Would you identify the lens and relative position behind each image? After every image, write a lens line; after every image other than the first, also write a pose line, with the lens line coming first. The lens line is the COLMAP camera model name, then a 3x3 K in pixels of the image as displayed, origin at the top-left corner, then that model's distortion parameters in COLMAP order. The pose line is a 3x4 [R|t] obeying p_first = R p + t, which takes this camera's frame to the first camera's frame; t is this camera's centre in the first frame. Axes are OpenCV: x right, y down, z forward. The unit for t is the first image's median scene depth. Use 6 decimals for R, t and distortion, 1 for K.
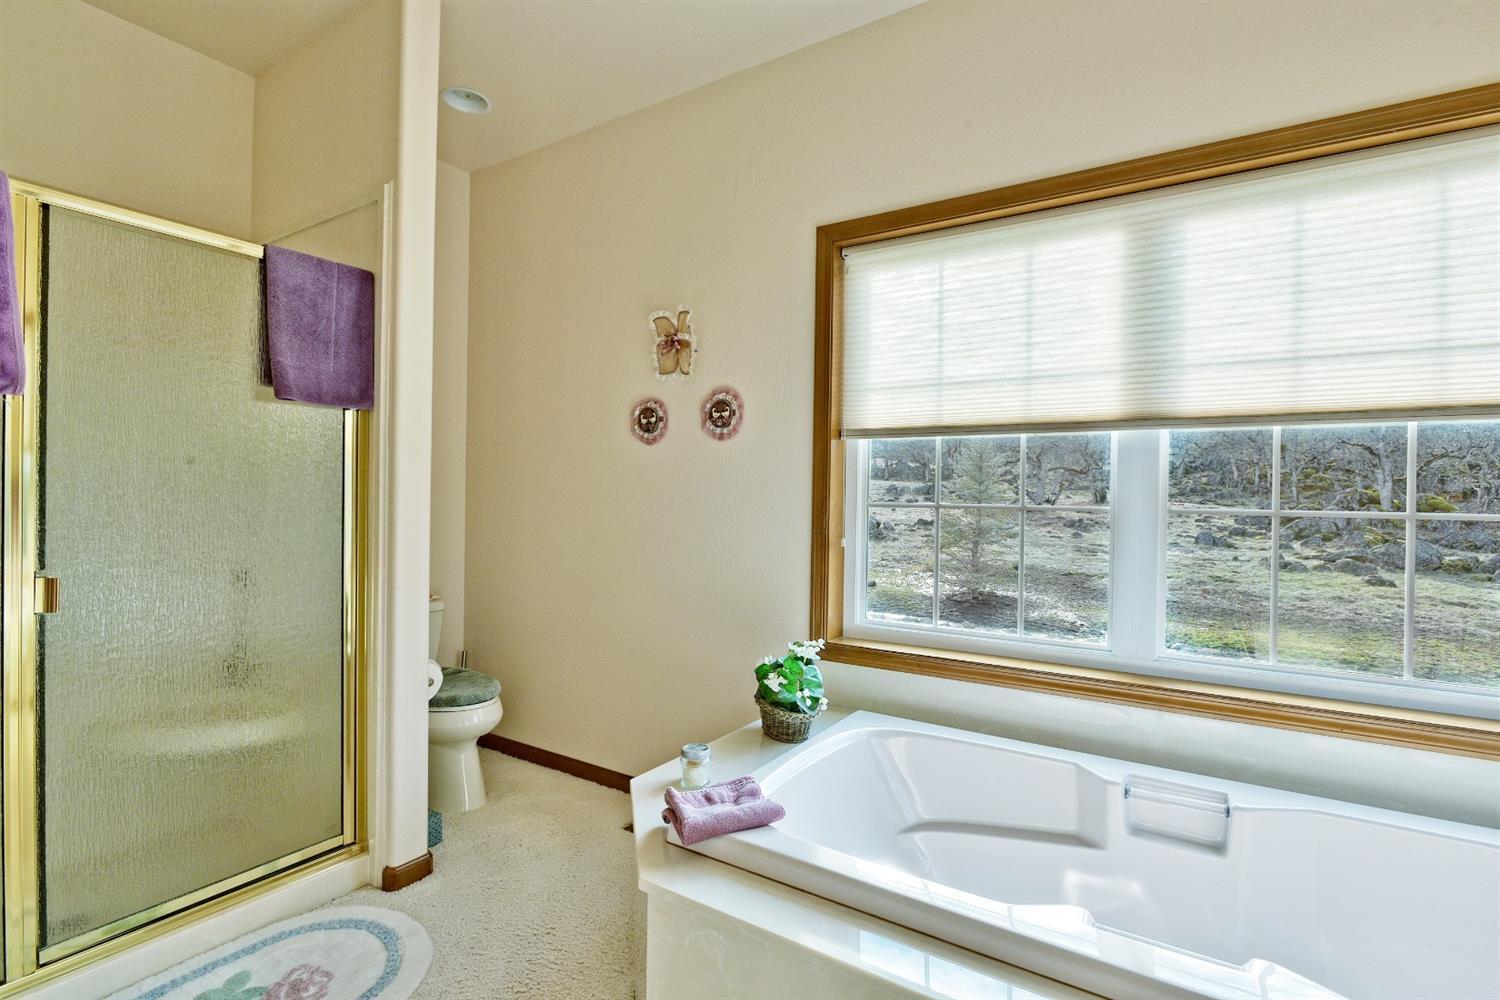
lens RADIAL K [[715.9, 0, 750.0], [0, 715.9, 500.0], [0, 0, 1]] dist [-0.006813, -0.000467]
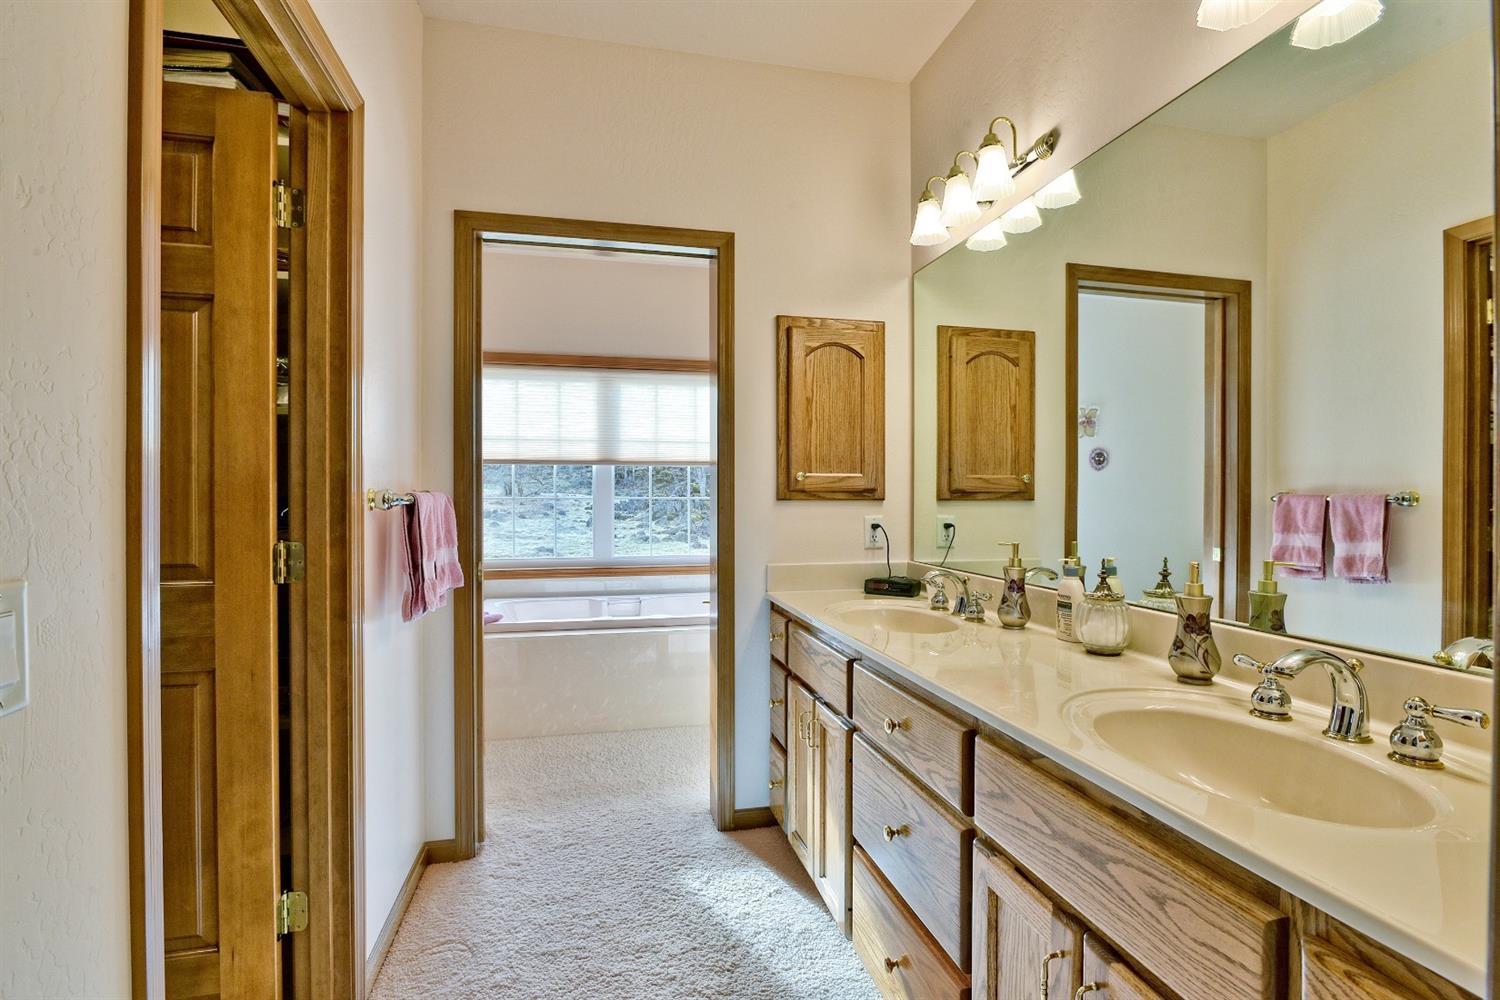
lens RADIAL K [[715.9, 0, 750.0], [0, 715.9, 500.0], [0, 0, 1]] dist [-0.006813, -0.000467]
pose [[0.702954, -0.019974, 0.710955, -0.715654], [0.012817, 0.999799, 0.015416, -0.010376], [-0.711120, -0.001724, 0.703069, -0.906468]]
